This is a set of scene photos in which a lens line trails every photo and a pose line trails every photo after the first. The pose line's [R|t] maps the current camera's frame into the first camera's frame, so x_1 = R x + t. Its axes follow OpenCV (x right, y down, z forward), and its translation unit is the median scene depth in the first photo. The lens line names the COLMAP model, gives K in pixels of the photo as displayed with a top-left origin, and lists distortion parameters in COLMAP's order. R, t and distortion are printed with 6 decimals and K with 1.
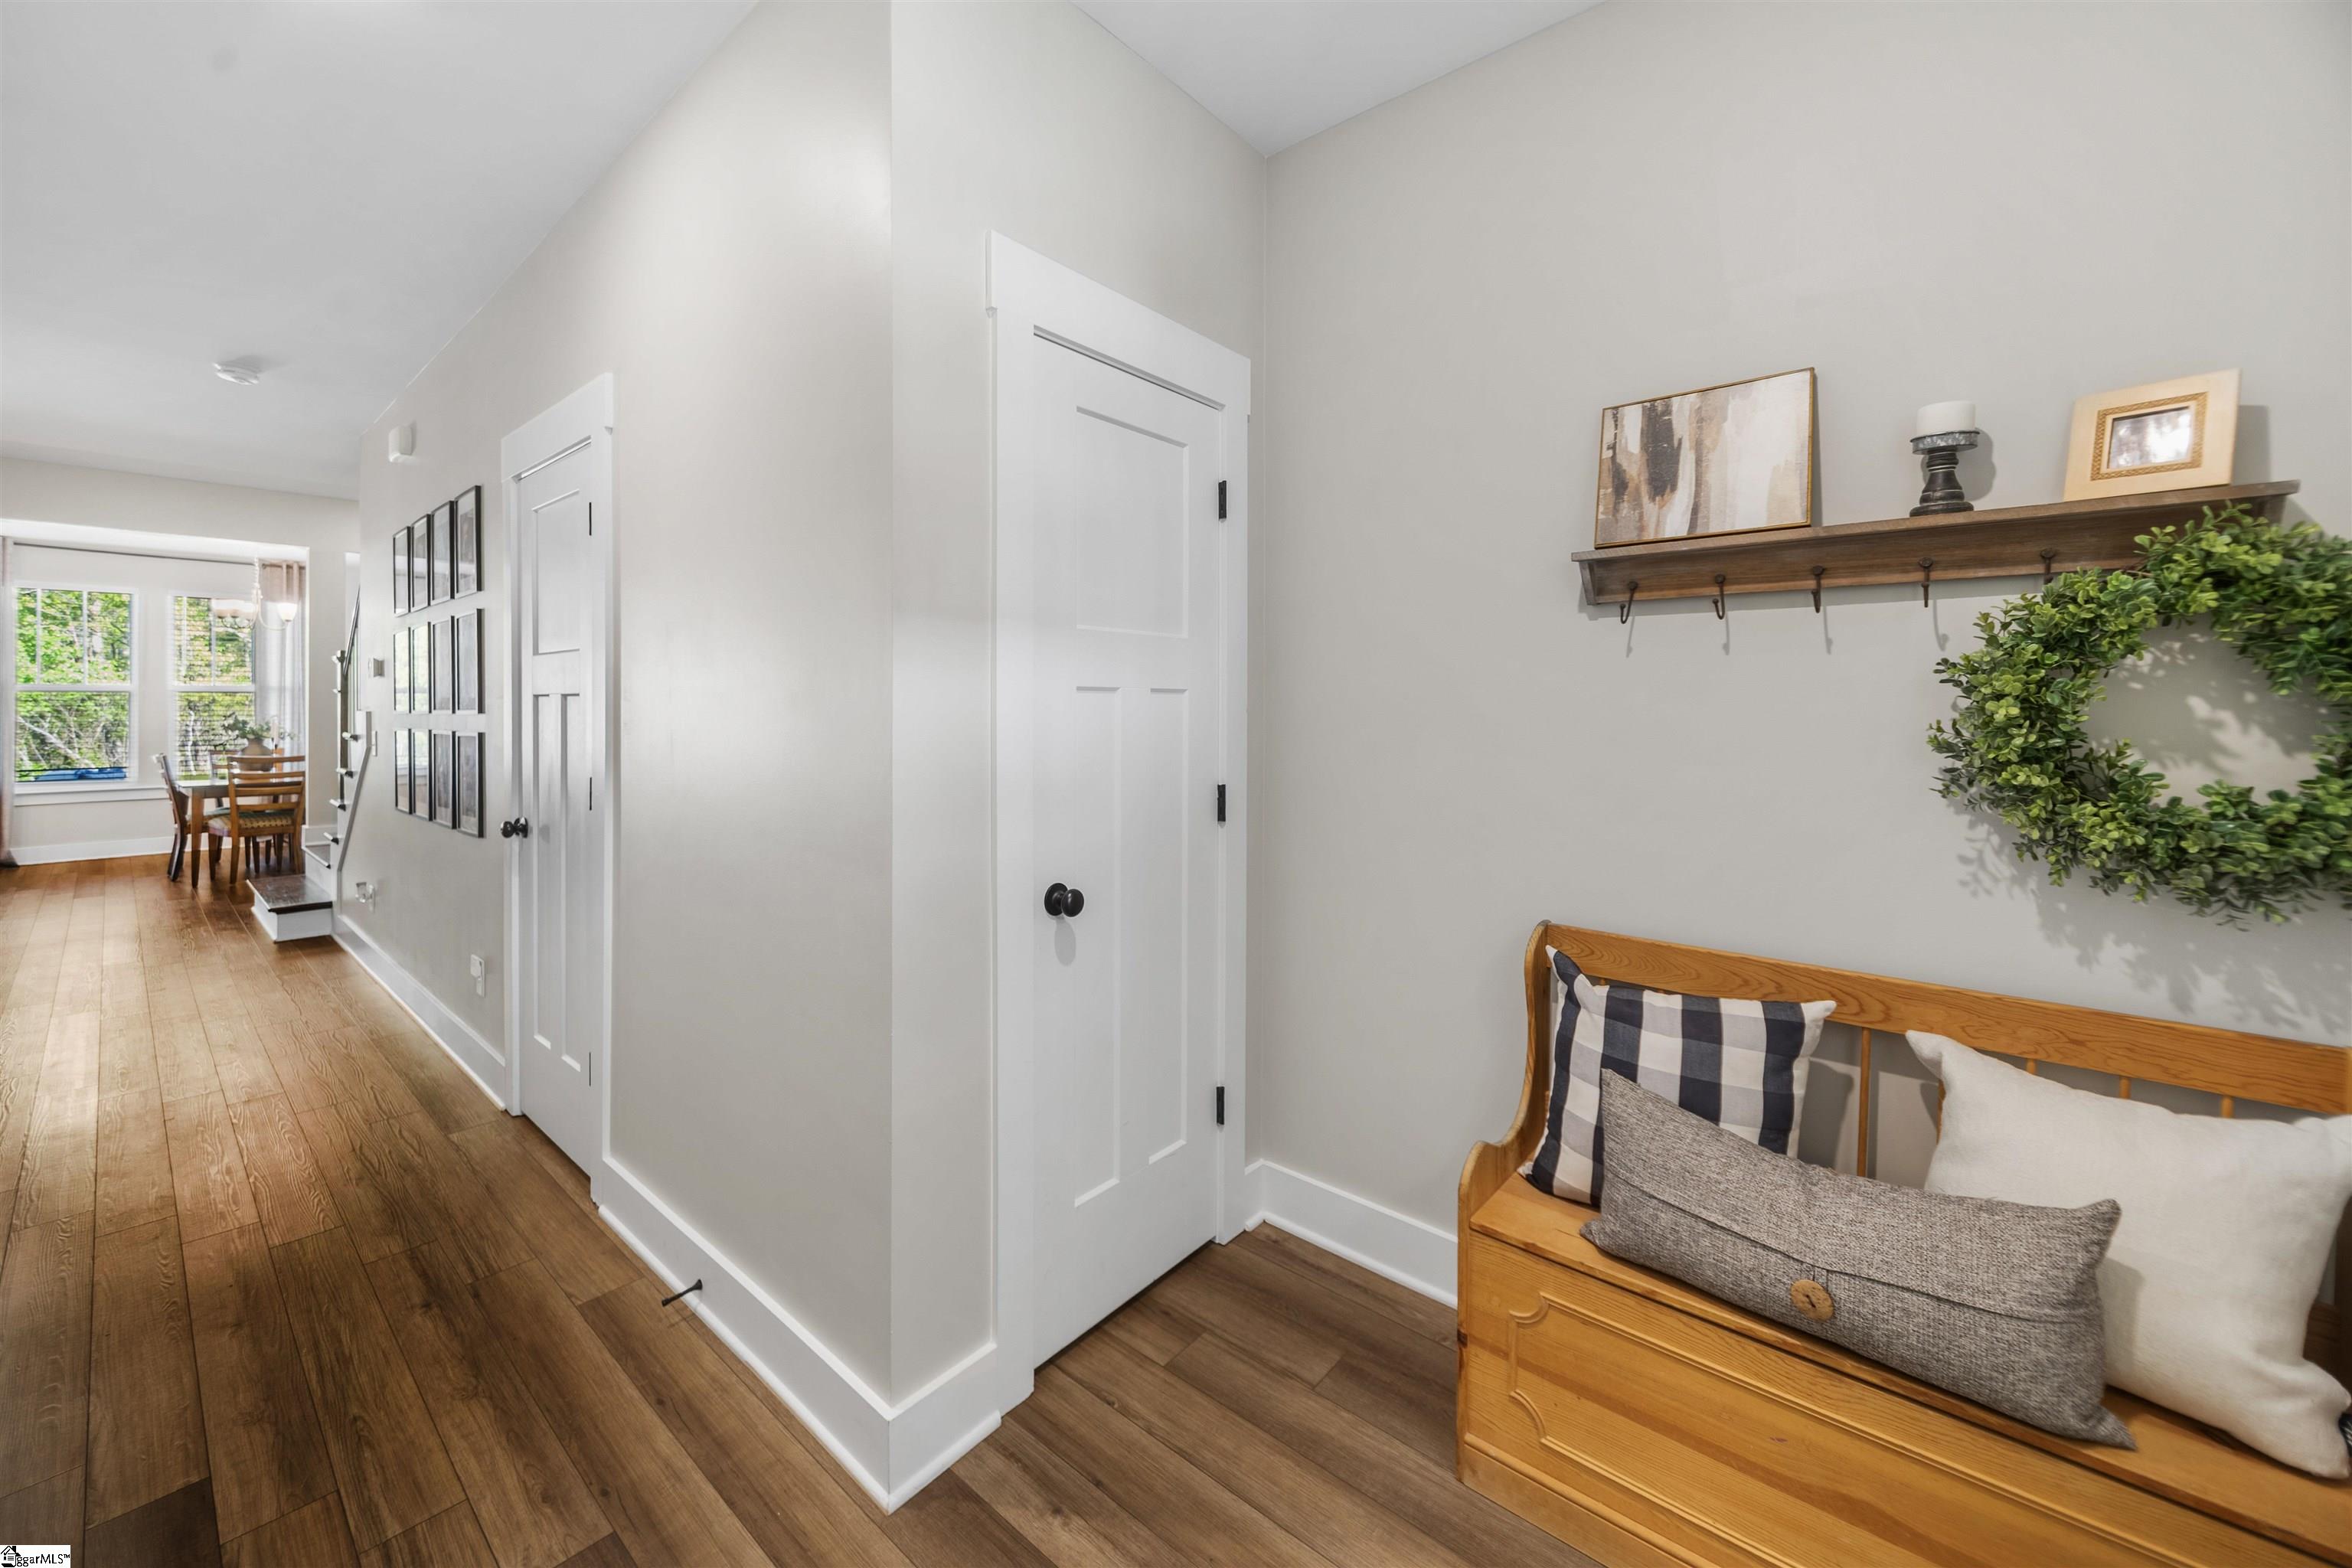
lens RADIAL K [[907.2, 0, 1169.2], [0, 907.2, 711.6], [0, 0, 1]] dist [-0.000773, -0.000147]
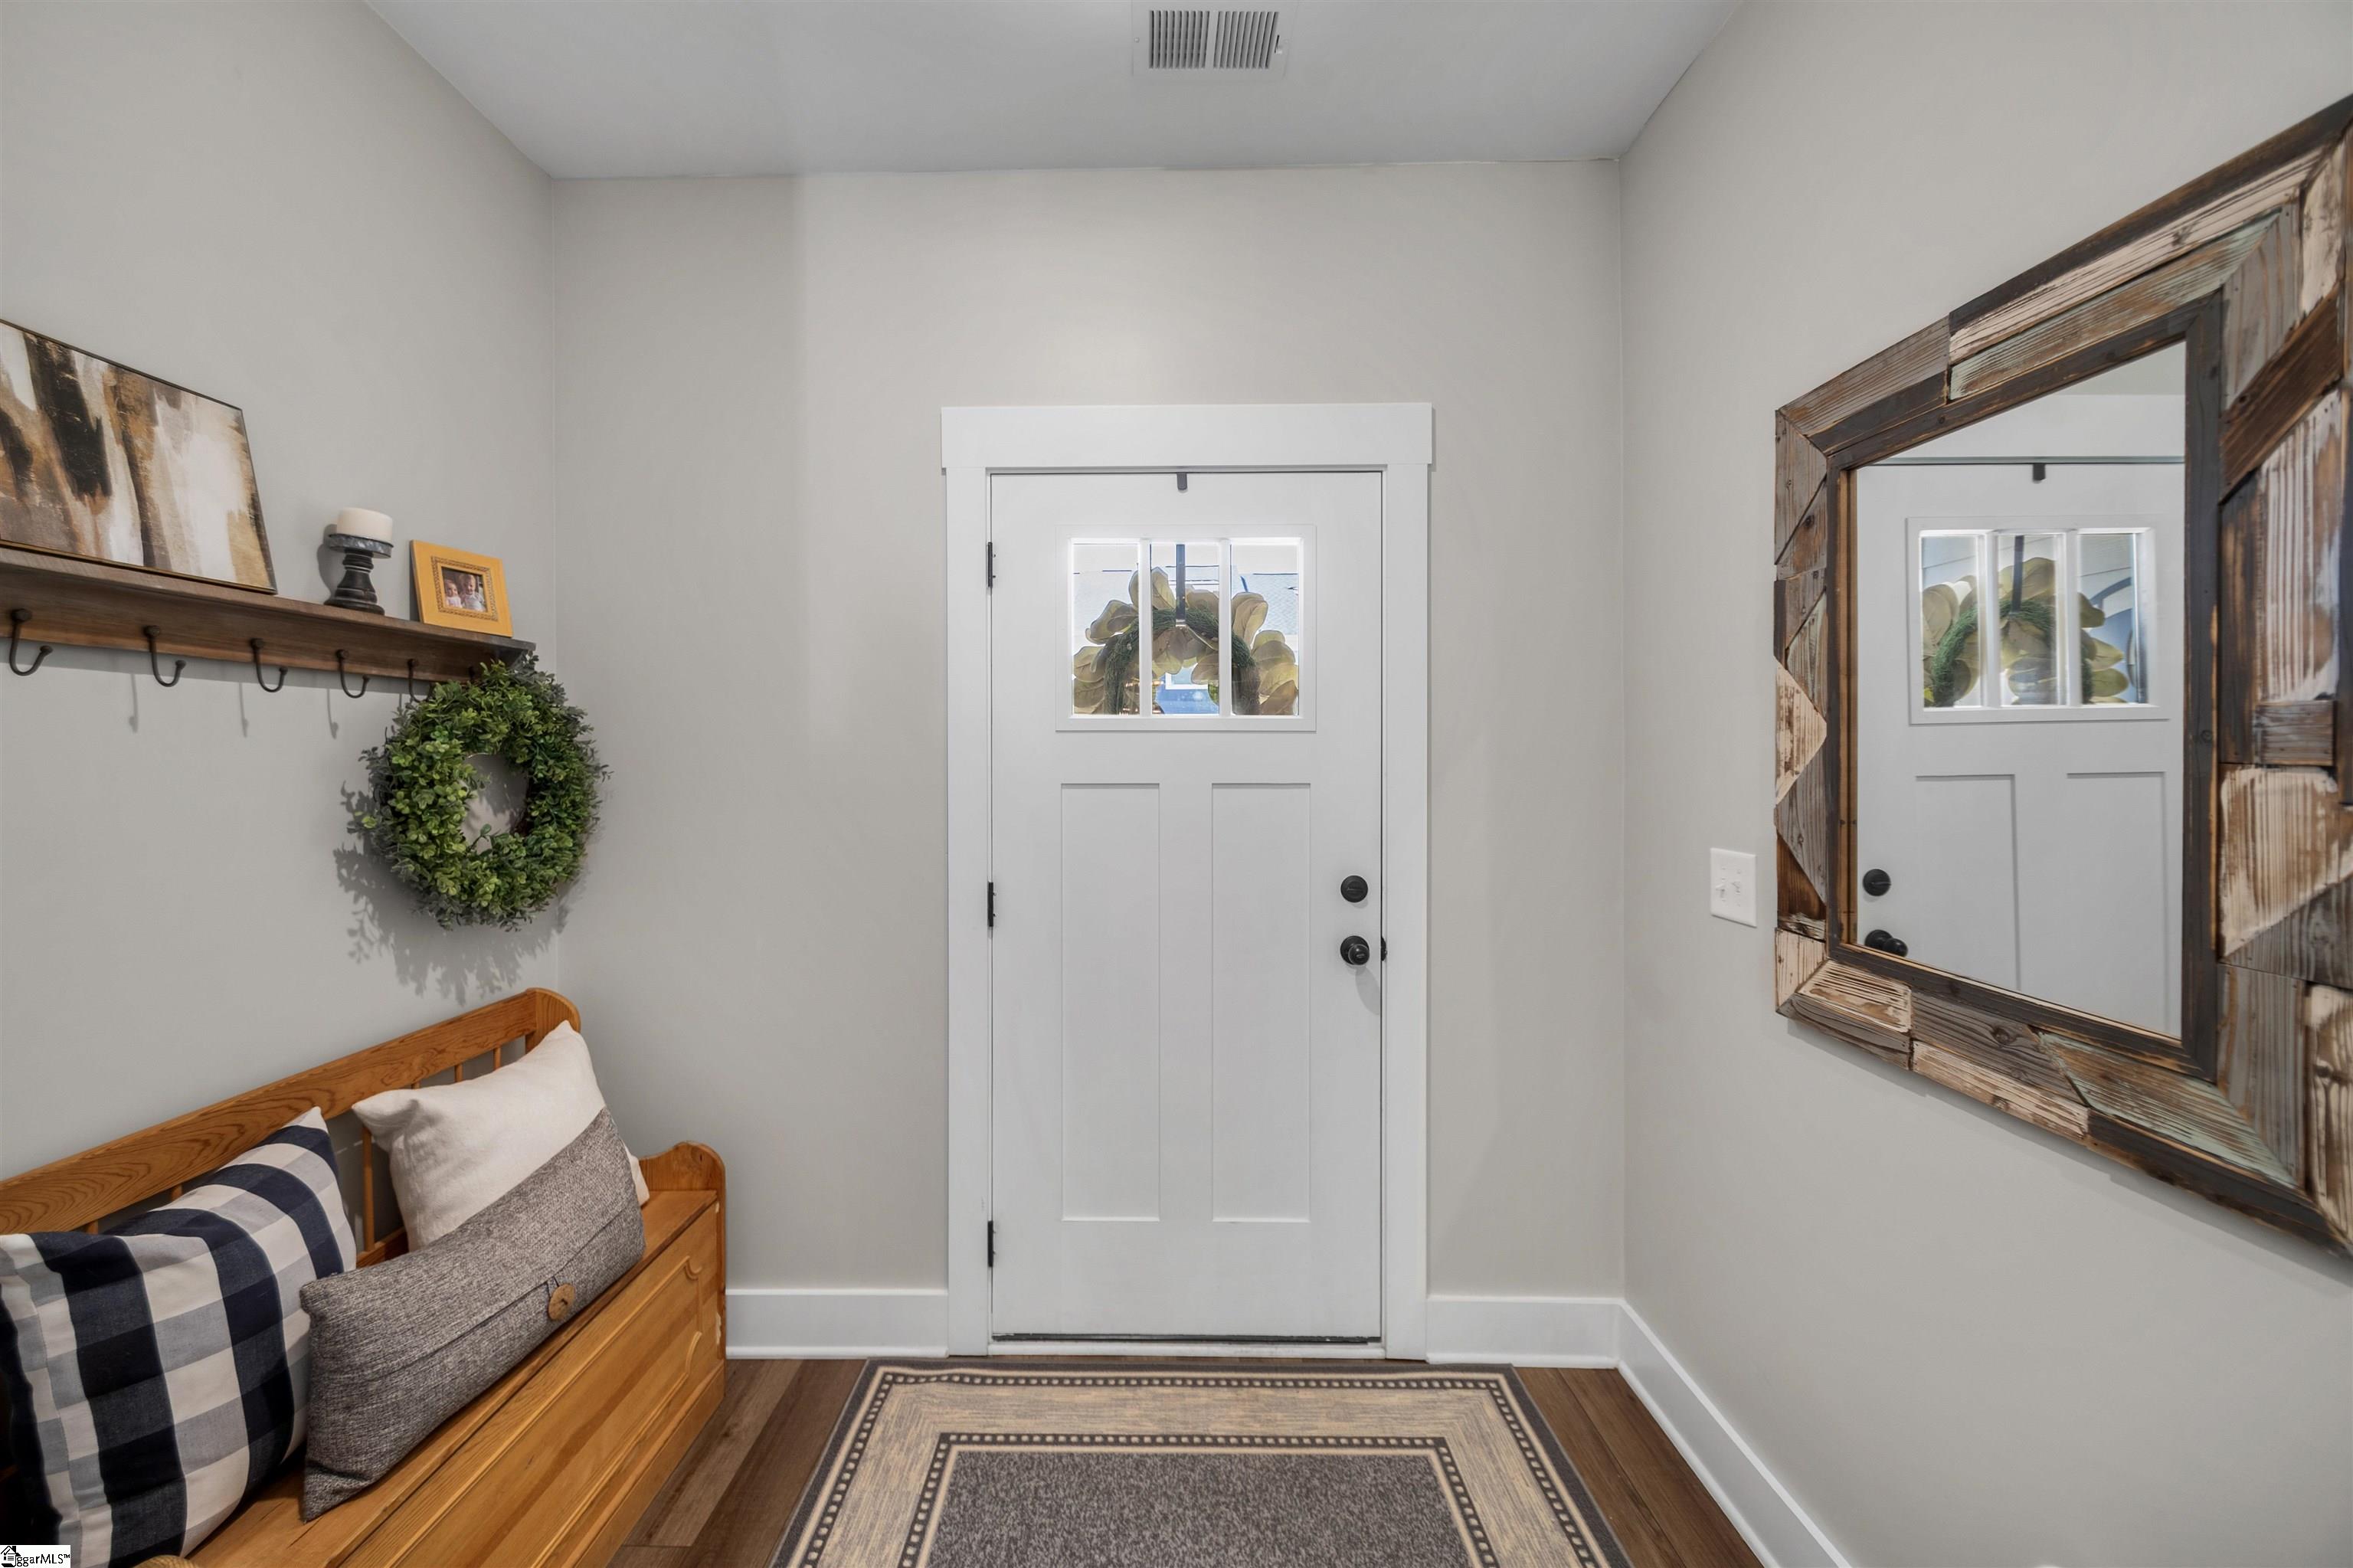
lens RADIAL K [[918.2, 0, 1142.6], [0, 918.2, 751.7], [0, 0, 1]] dist [-0.000138, -0.011914]
pose [[-0.635572, -0.001214, 0.772041, -0.554760], [0.005661, 0.999965, 0.006233, -0.052740], [-0.772021, 0.008332, -0.635543, 0.953980]]
